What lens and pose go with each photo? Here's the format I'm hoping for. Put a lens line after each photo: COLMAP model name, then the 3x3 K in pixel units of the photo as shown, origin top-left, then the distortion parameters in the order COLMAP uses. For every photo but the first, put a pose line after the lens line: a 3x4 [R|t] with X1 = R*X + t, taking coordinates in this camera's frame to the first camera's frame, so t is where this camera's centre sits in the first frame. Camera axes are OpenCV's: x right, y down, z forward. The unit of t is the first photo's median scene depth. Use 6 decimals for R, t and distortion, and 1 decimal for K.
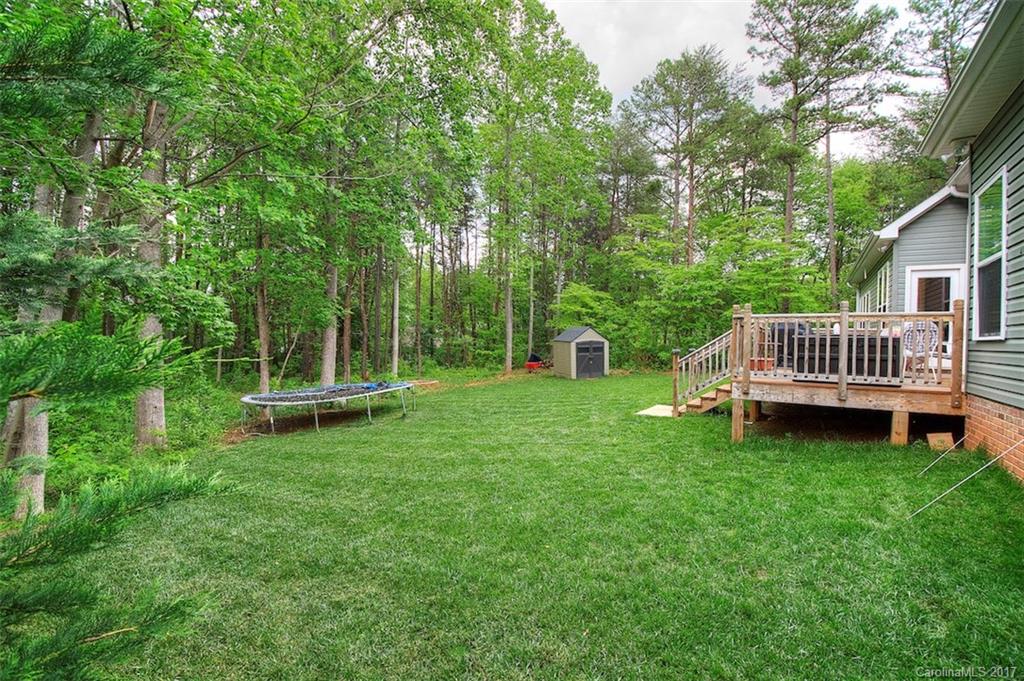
lens RADIAL K [[450.4, 0, 511.8], [0, 450.4, 344.0], [0, 0, 1]] dist [-0.000945, -0.000351]
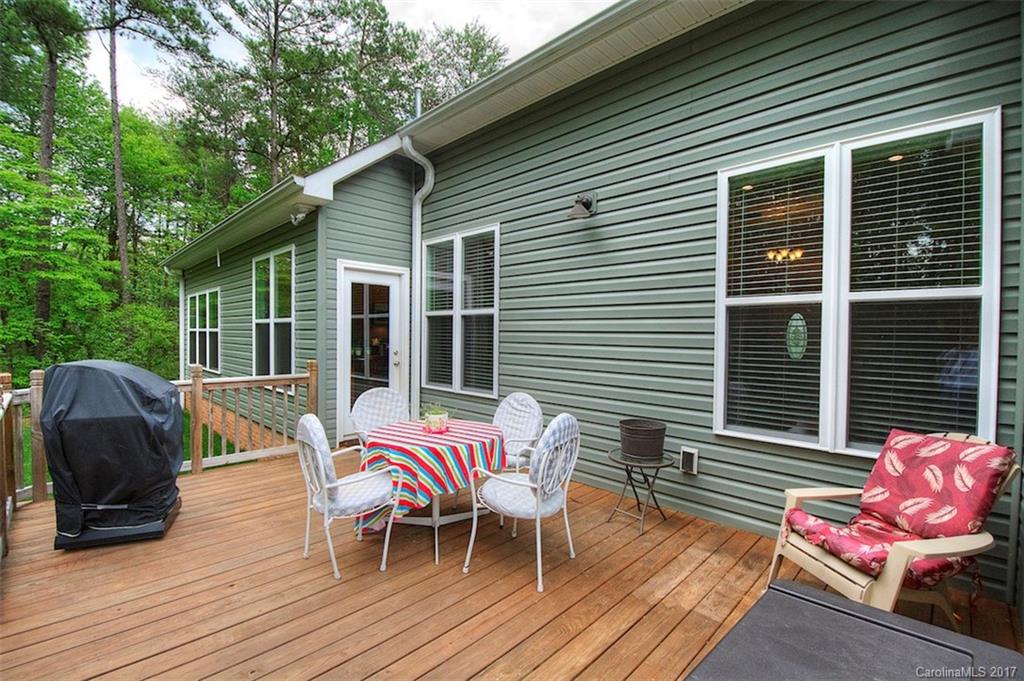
lens RADIAL K [[450.4, 0, 511.8], [0, 450.4, 344.0], [0, 0, 1]] dist [-0.000945, -0.000351]
pose [[0.200772, -0.032174, 0.979109, 0.370655], [0.001018, 0.999467, 0.032634, -0.084395], [-0.979637, -0.005555, 0.200698, 0.673375]]
